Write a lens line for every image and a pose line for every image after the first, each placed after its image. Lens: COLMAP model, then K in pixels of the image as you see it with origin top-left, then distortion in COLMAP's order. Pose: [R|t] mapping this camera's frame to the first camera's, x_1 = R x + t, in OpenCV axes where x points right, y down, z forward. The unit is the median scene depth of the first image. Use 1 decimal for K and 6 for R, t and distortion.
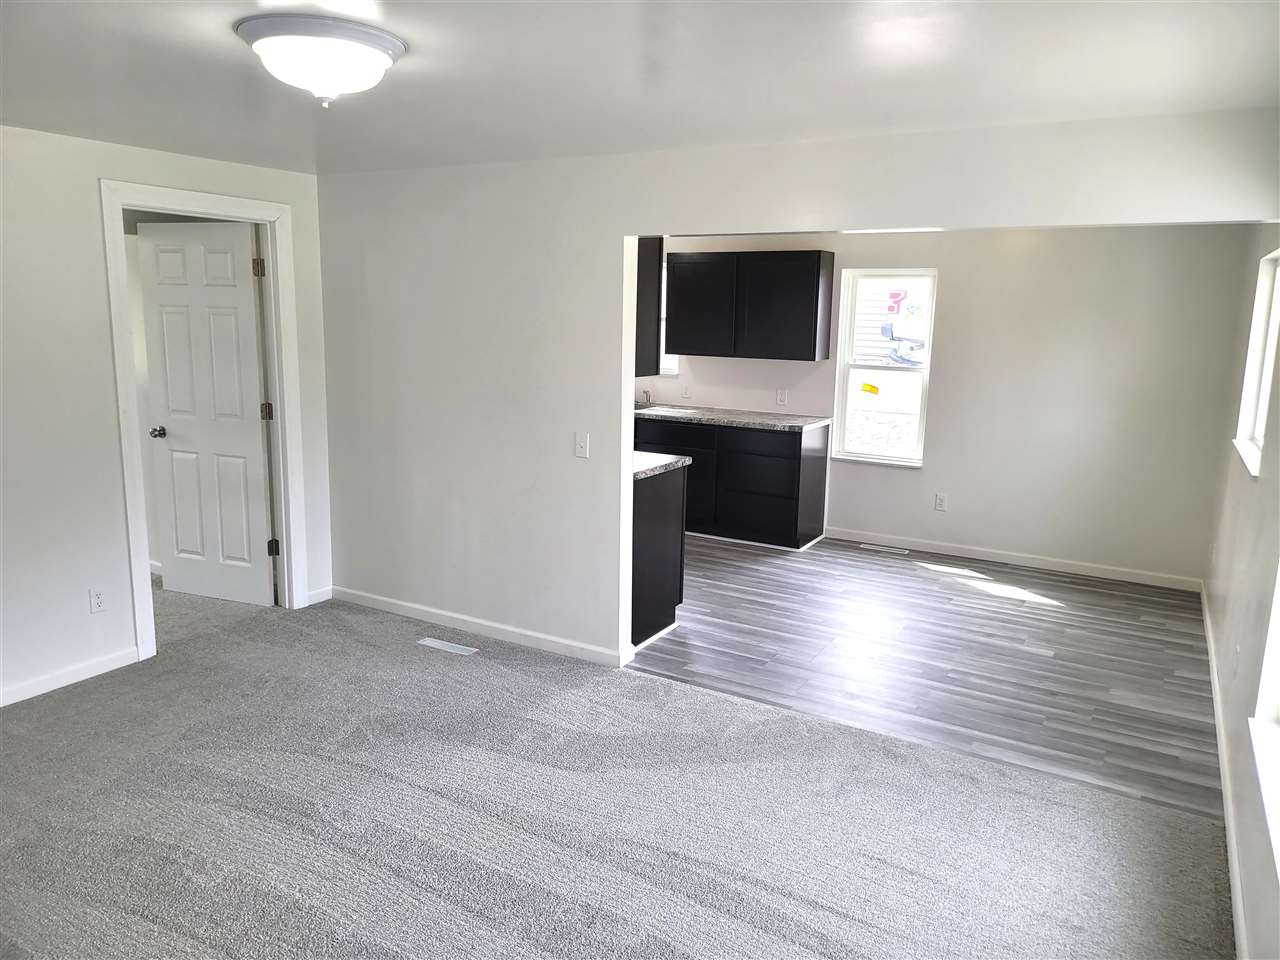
lens RADIAL K [[919.5, 0, 650.6], [0, 919.5, 460.3], [0, 0, 1]] dist [0.019862, -0.004175]
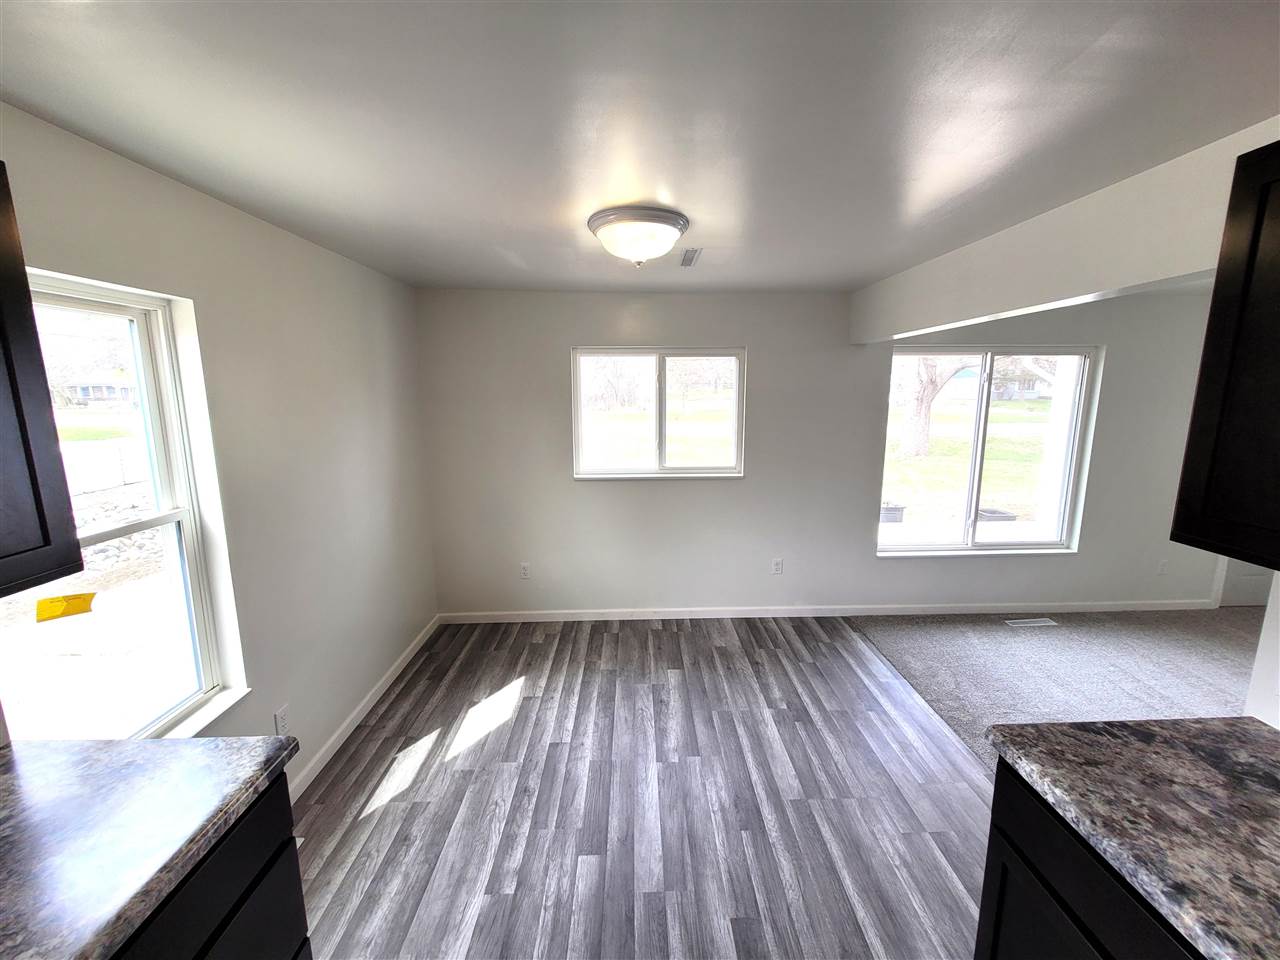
lens RADIAL K [[504.6, 0, 646.3], [0, 504.6, 471.5], [0, 0, 1]] dist [-0.001640, -0.000045]
pose [[-0.520951, -0.158037, 0.838829, -0.042748], [0.135914, 0.954816, 0.264298, -0.161547], [-0.842696, 0.251695, -0.475934, 0.958242]]
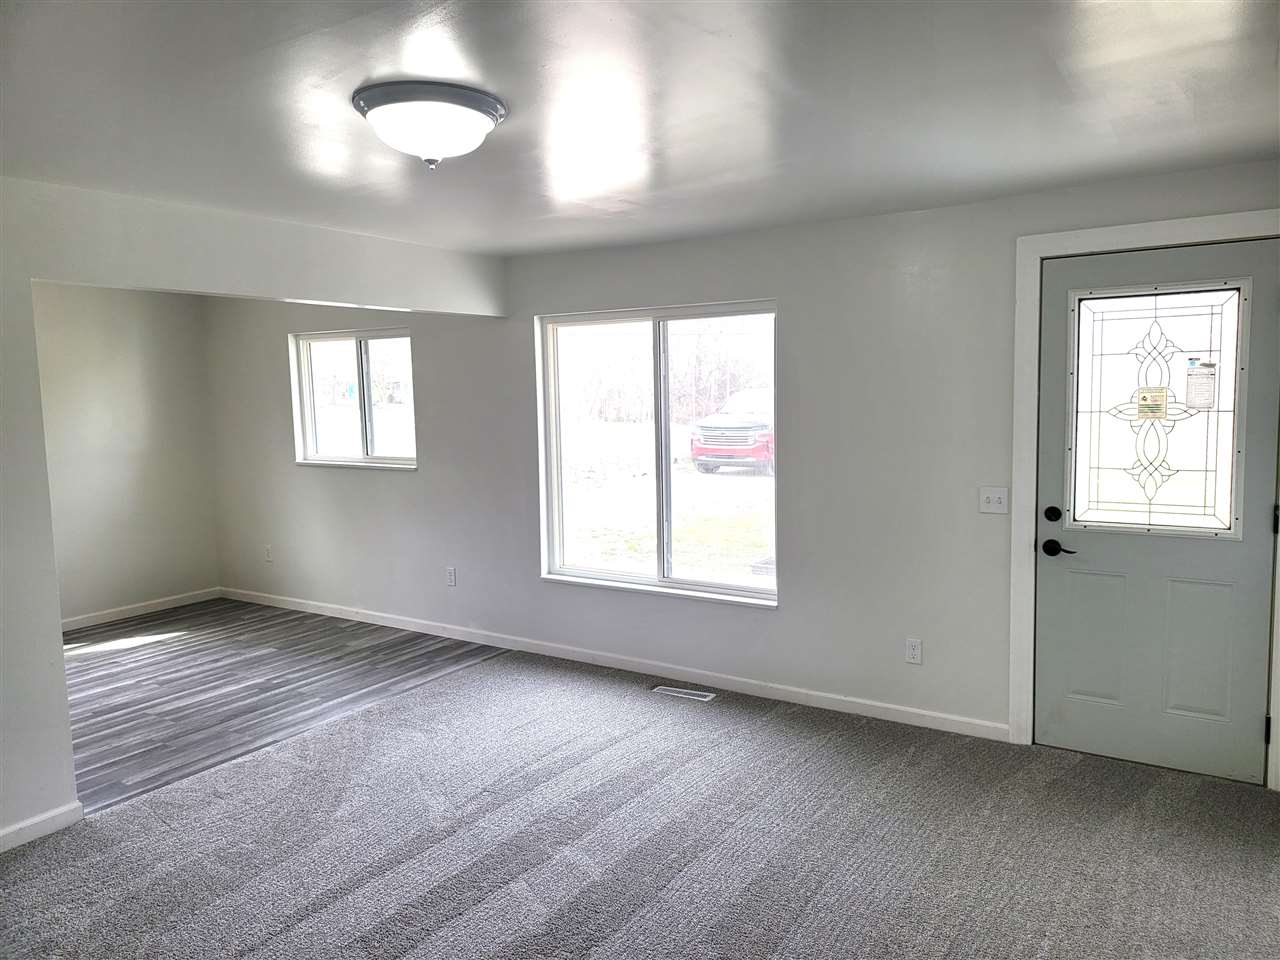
lens RADIAL K [[919.5, 0, 650.6], [0, 919.5, 460.3], [0, 0, 1]] dist [0.019862, -0.004175]
pose [[0.067387, -0.119285, 0.990571, -0.536019], [0.200263, 0.974239, 0.103695, -0.045894], [-0.977422, 0.191386, 0.089540, 0.266723]]
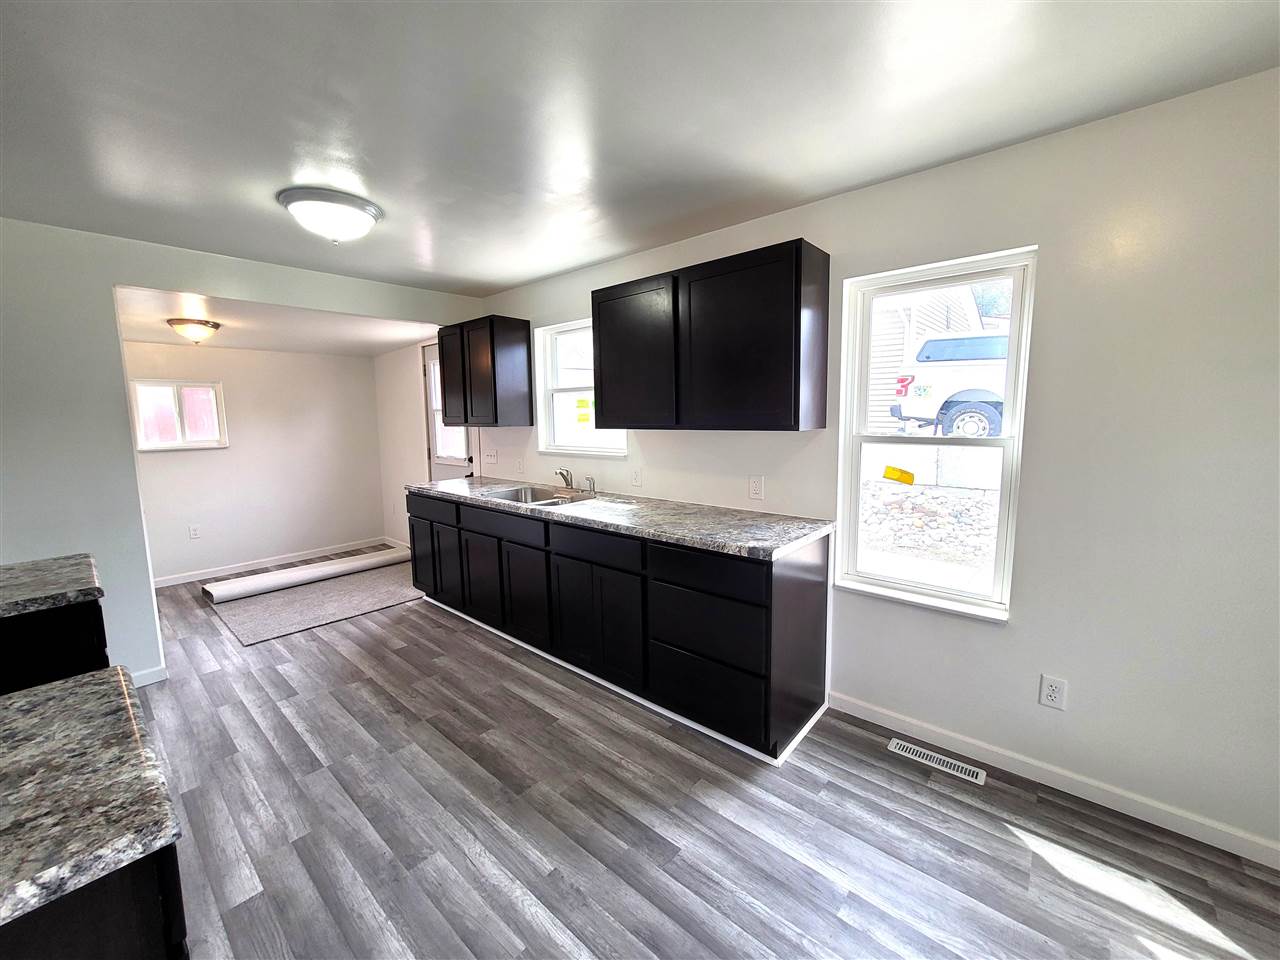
lens RADIAL K [[504.6, 0, 646.3], [0, 504.6, 471.5], [0, 0, 1]] dist [-0.001640, -0.000045]
pose [[0.981486, -0.012969, -0.191096, 0.150466], [0.002249, 0.998416, -0.056211, -0.066802], [0.191523, 0.054741, 0.979960, 0.696269]]
